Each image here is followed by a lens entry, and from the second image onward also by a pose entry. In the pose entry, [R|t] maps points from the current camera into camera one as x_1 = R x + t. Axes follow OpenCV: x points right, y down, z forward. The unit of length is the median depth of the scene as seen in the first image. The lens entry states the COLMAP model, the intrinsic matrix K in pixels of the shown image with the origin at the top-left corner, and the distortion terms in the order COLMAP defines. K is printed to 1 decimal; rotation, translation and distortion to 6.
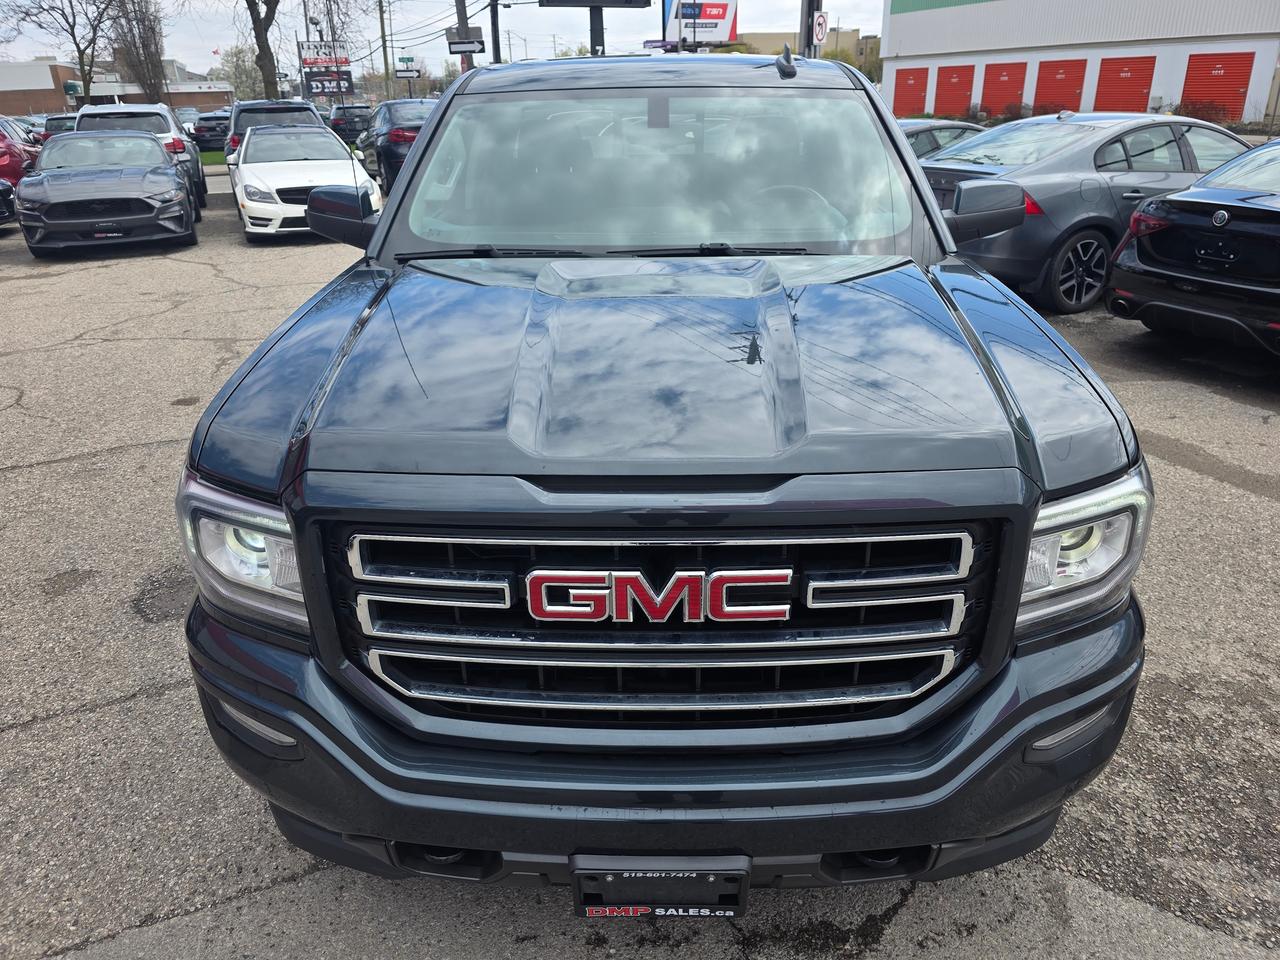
lens RADIAL K [[871.0, 0, 634.3], [0, 871.0, 473.8], [0, 0, 1]] dist [0.034050, -0.036181]
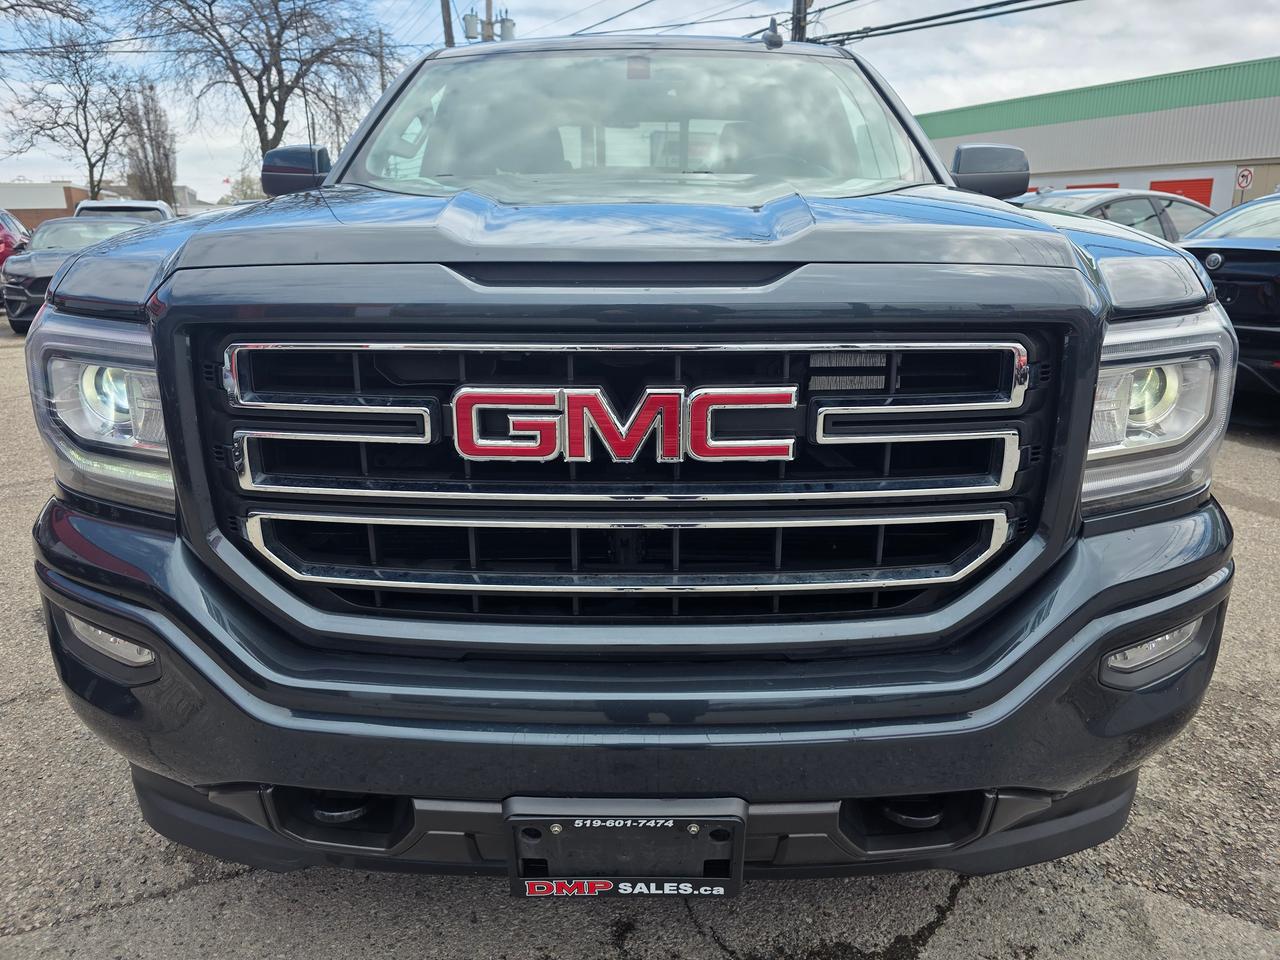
lens RADIAL K [[871.0, 0, 632.3], [0, 871.0, 465.0], [0, 0, 1]] dist [0.034050, -0.036181]
pose [[0.999881, 0.009935, 0.011779, 0.023209], [-0.008149, 0.989687, -0.143016, 0.250963], [-0.013079, 0.142903, 0.989650, 0.214712]]
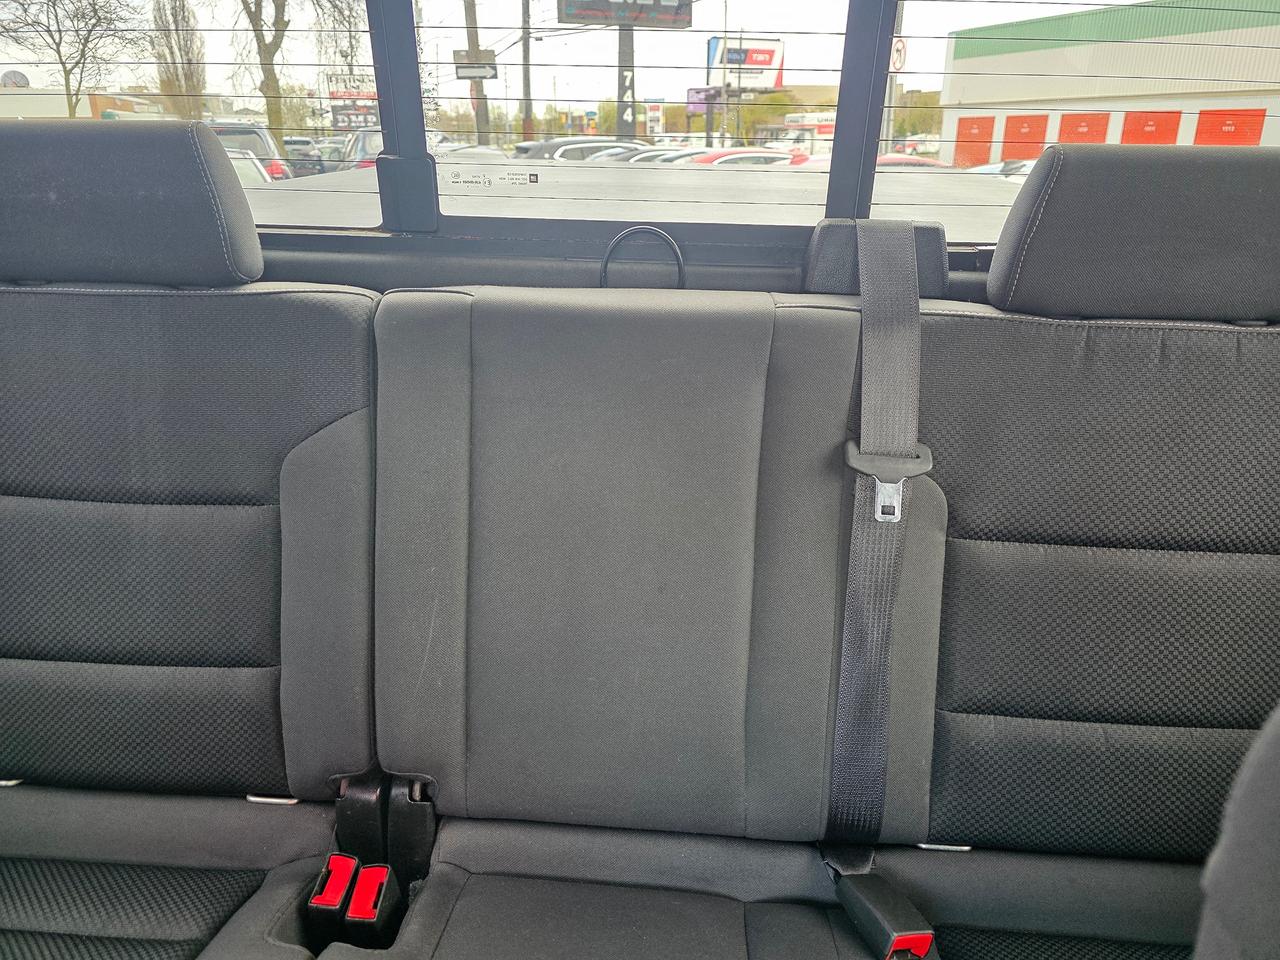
lens RADIAL K [[871.0, 0, 640.0], [0, 871.0, 457.5], [0, 0, 1]] dist [0.034050, -0.036181]
pose [[0.998867, 0.038013, -0.028640, 0.104754], [-0.039718, 0.997316, -0.061506, -0.830937], [0.026225, 0.062574, 0.997696, 2.239752]]
